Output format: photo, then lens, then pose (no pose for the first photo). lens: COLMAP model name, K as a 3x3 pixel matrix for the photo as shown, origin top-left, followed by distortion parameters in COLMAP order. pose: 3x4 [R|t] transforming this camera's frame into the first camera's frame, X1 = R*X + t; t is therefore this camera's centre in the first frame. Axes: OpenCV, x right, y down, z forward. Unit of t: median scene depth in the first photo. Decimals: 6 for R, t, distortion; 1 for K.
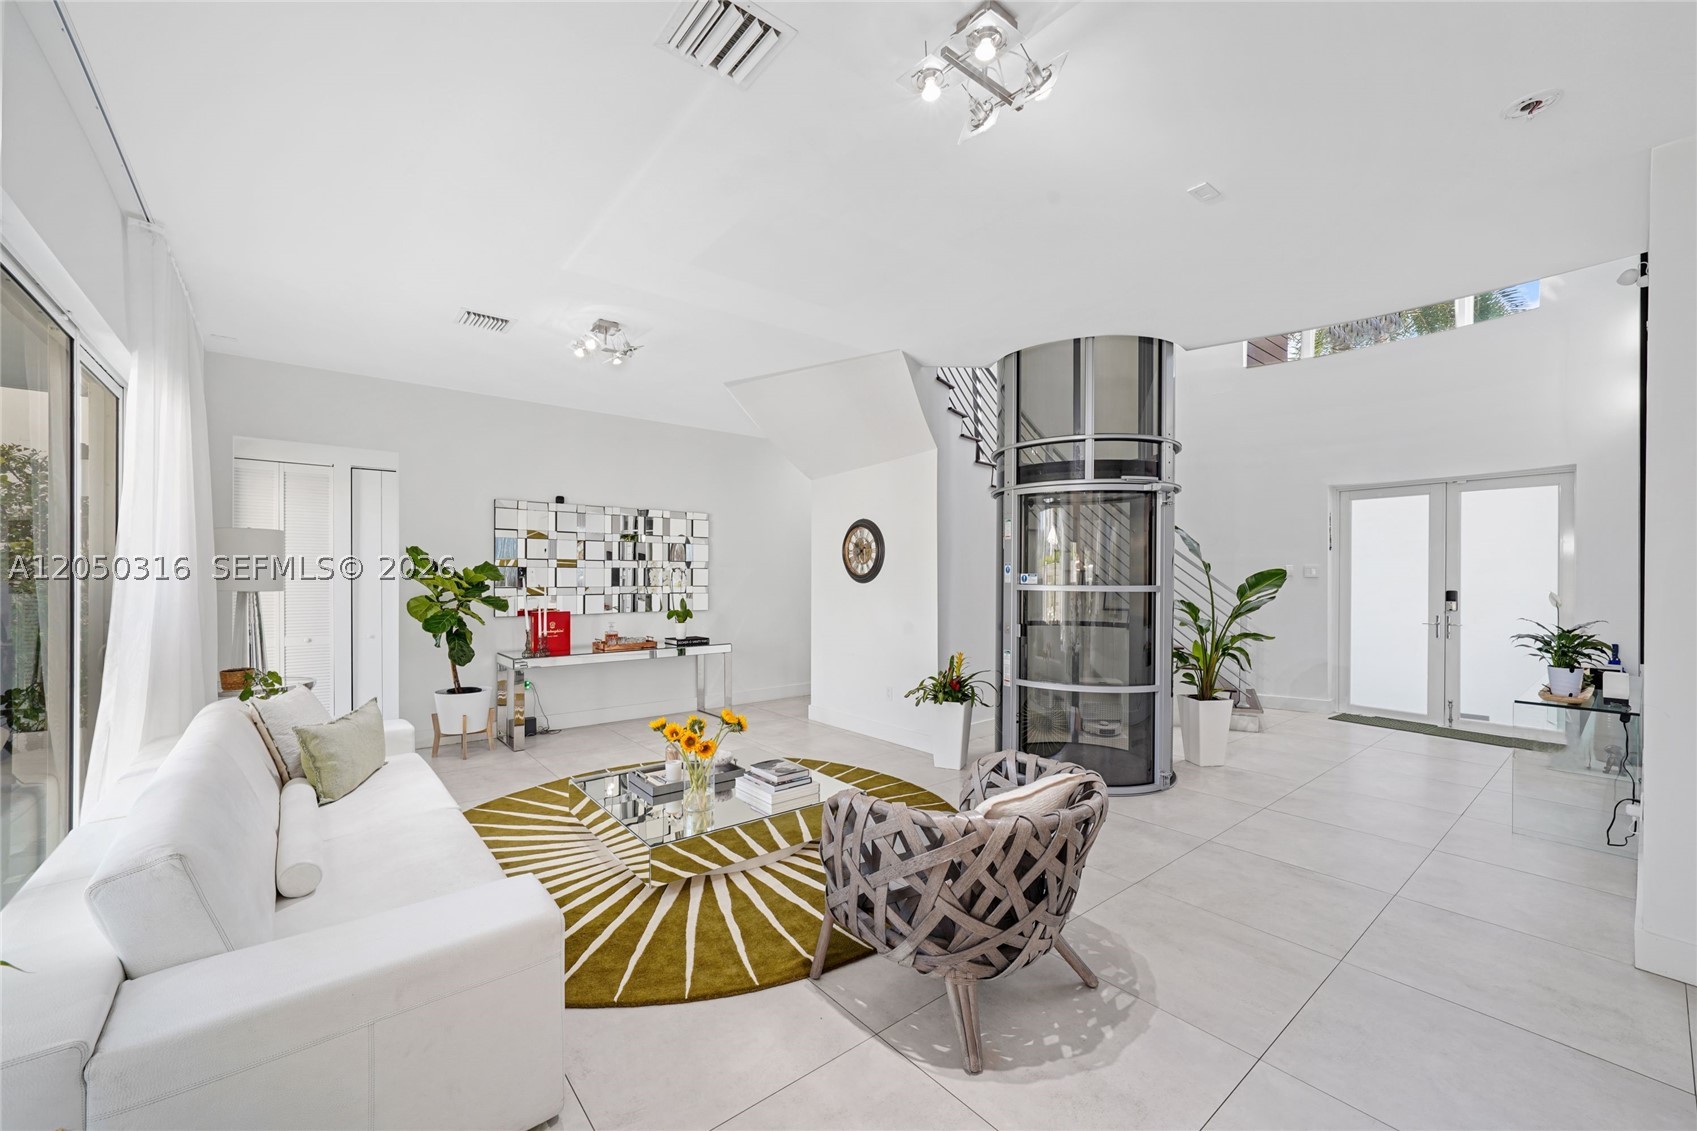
lens RADIAL K [[667.6, 0, 841.1], [0, 667.6, 579.2], [0, 0, 1]] dist [-0.012593, -0.000013]
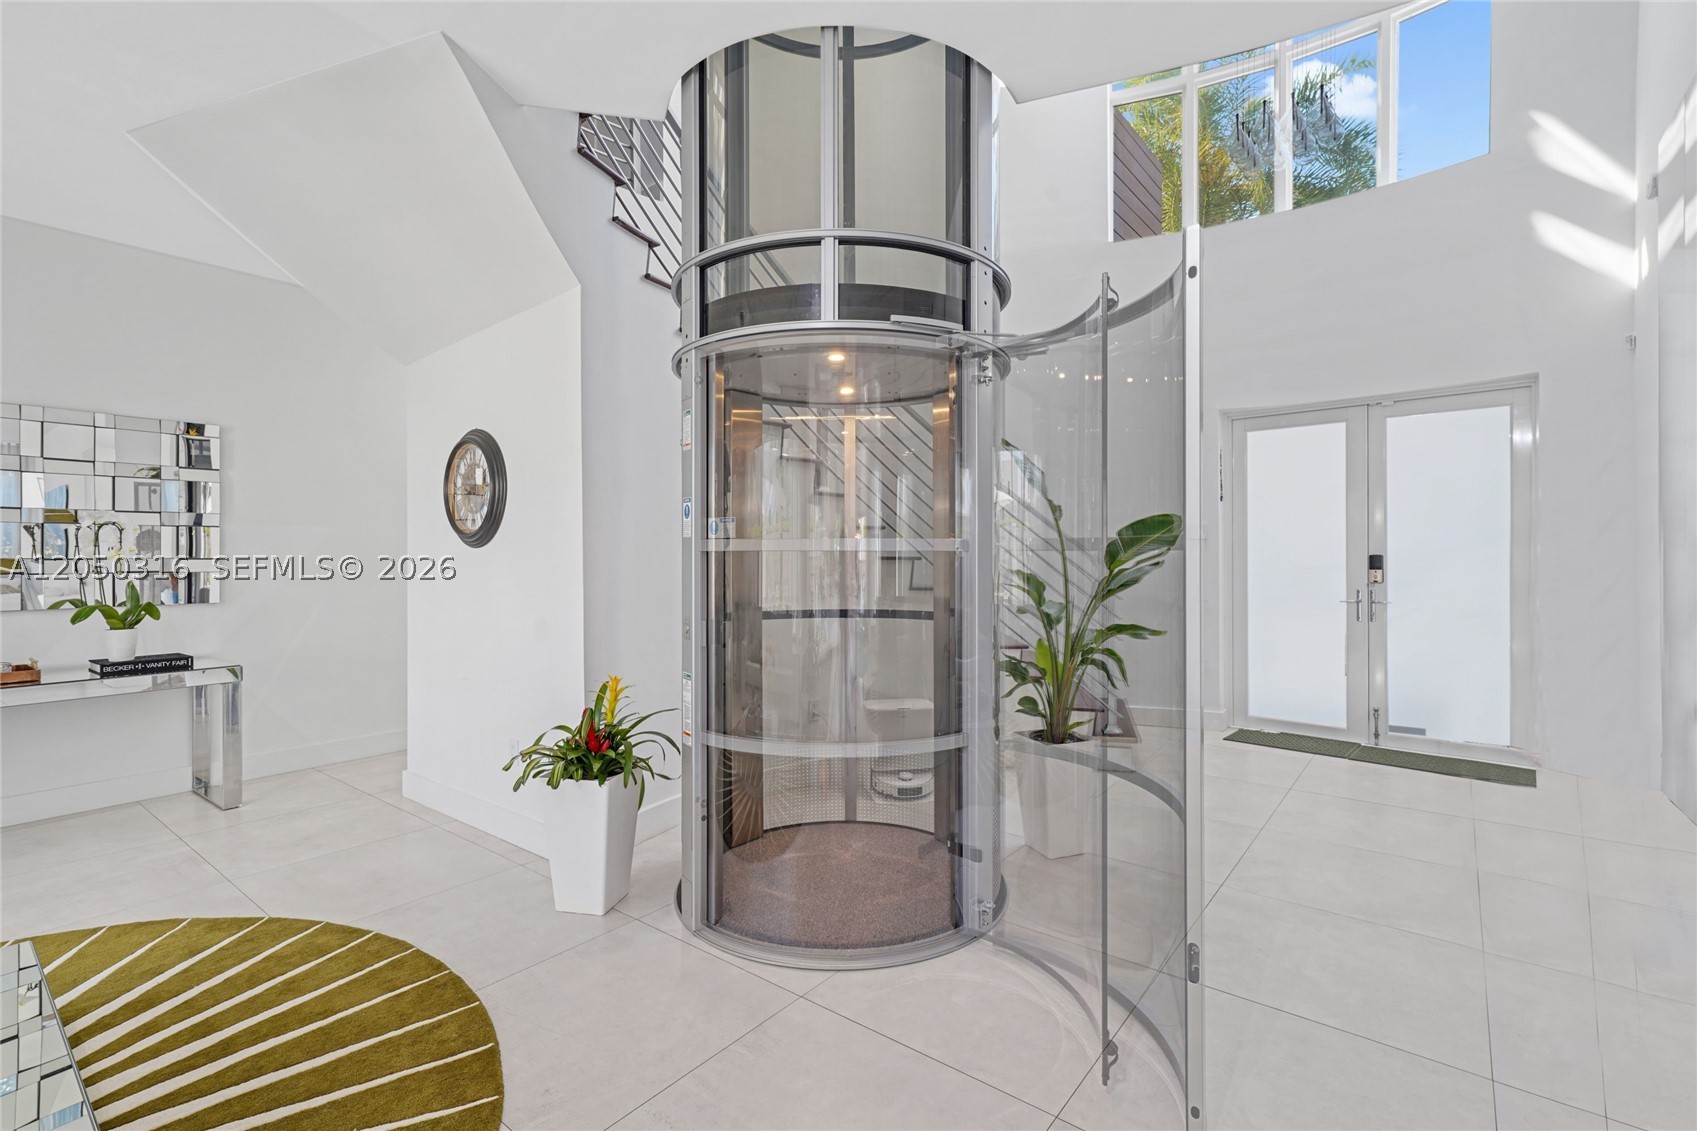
lens RADIAL K [[777.8, 0, 848.5], [0, 777.8, 565.5], [0, 0, 1]] dist [0.001923, 0.000207]
pose [[0.974686, -0.010573, 0.223328, 0.219639], [0.009167, 0.999931, 0.007330, 0.021682], [-0.223391, -0.005097, 0.974716, 0.376304]]
